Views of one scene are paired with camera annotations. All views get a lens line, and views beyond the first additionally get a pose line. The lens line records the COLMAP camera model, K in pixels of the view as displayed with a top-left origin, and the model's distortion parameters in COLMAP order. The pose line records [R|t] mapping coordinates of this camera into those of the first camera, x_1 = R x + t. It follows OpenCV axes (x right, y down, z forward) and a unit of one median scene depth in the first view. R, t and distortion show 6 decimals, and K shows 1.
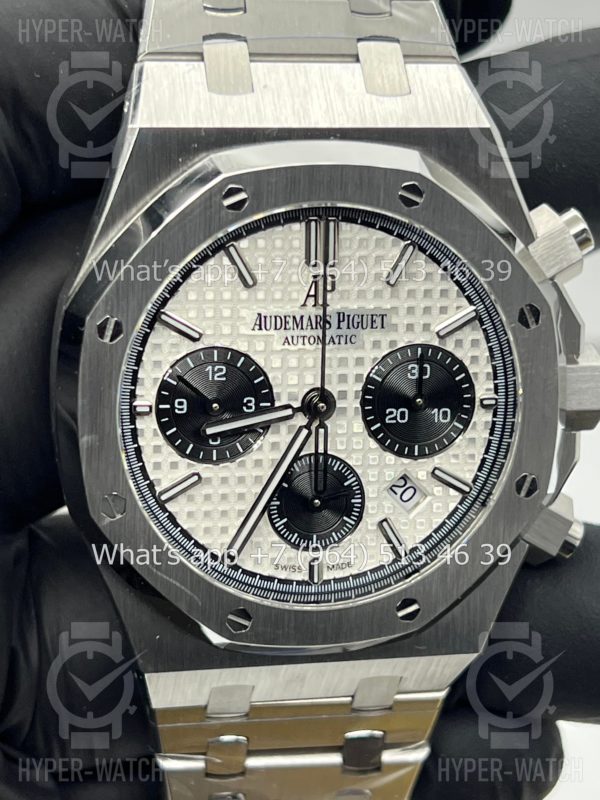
lens RADIAL K [[1874.2, 0, 302.8], [0, 1874.2, 403.5], [0, 0, 1]] dist [0.218915, 0.000000]
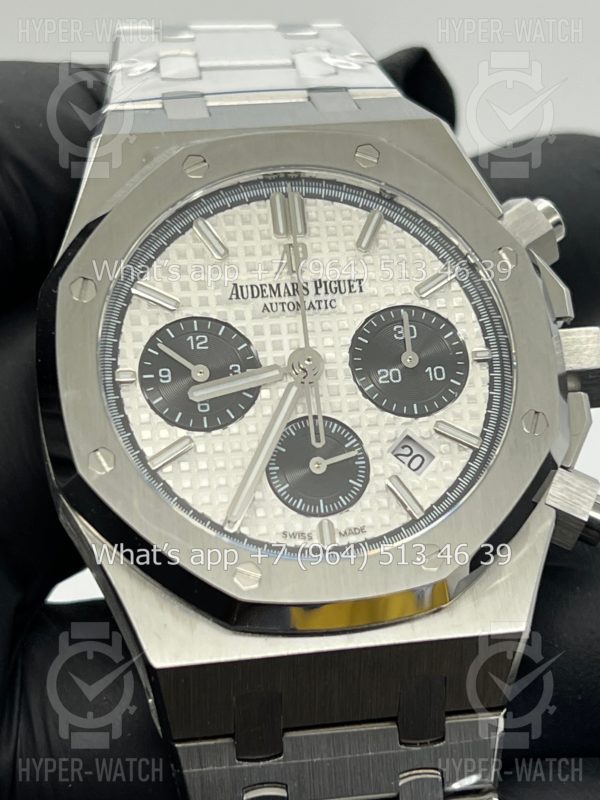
lens RADIAL K [[1874.2, 0, 295.0], [0, 1874.2, 394.4], [0, 0, 1]] dist [0.218915, 0.000000]
pose [[0.989460, -0.142332, -0.026669, 0.026589], [0.111994, 0.868904, -0.482145, 0.484569], [0.091798, 0.474076, 0.875686, 0.150439]]
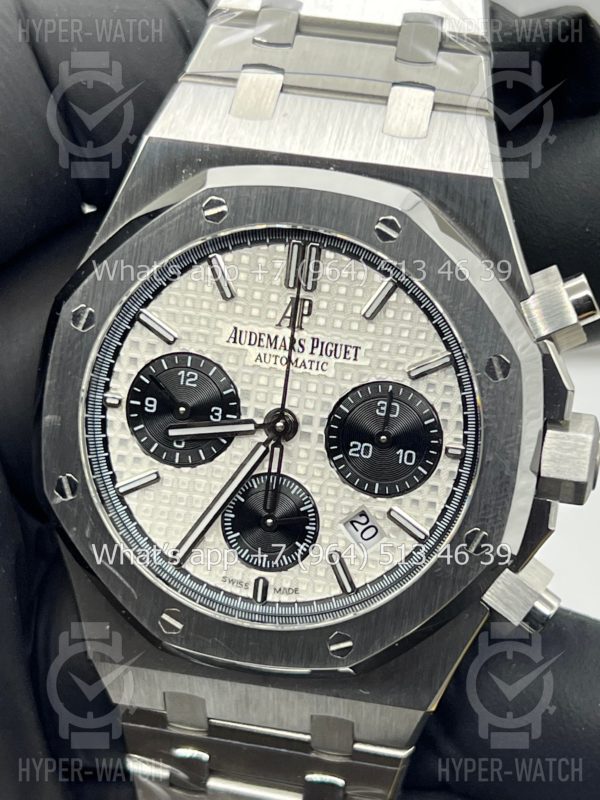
lens RADIAL K [[1874.2, 0, 297.9], [0, 1874.2, 396.2], [0, 0, 1]] dist [0.218915, 0.000000]
pose [[0.936180, 0.141378, -0.321836, 0.341133], [-0.170815, 0.983157, -0.064992, 0.049735], [0.307227, 0.115819, 0.944562, 0.042147]]
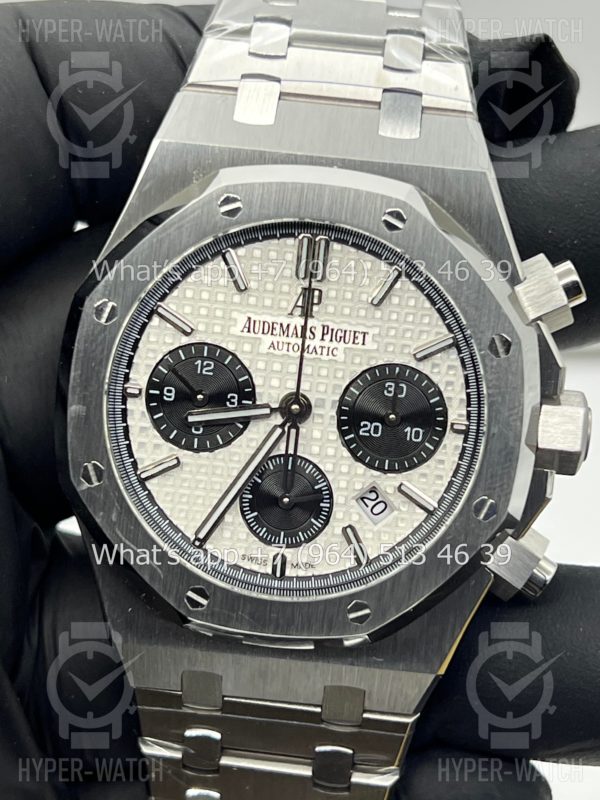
lens RADIAL K [[1874.2, 0, 303.1], [0, 1874.2, 397.3], [0, 0, 1]] dist [0.218915, 0.000000]
pose [[0.968473, 0.099871, -0.228223, 0.257672], [-0.130932, 0.983447, -0.125257, 0.128825], [0.211935, 0.151190, 0.965518, -0.039918]]
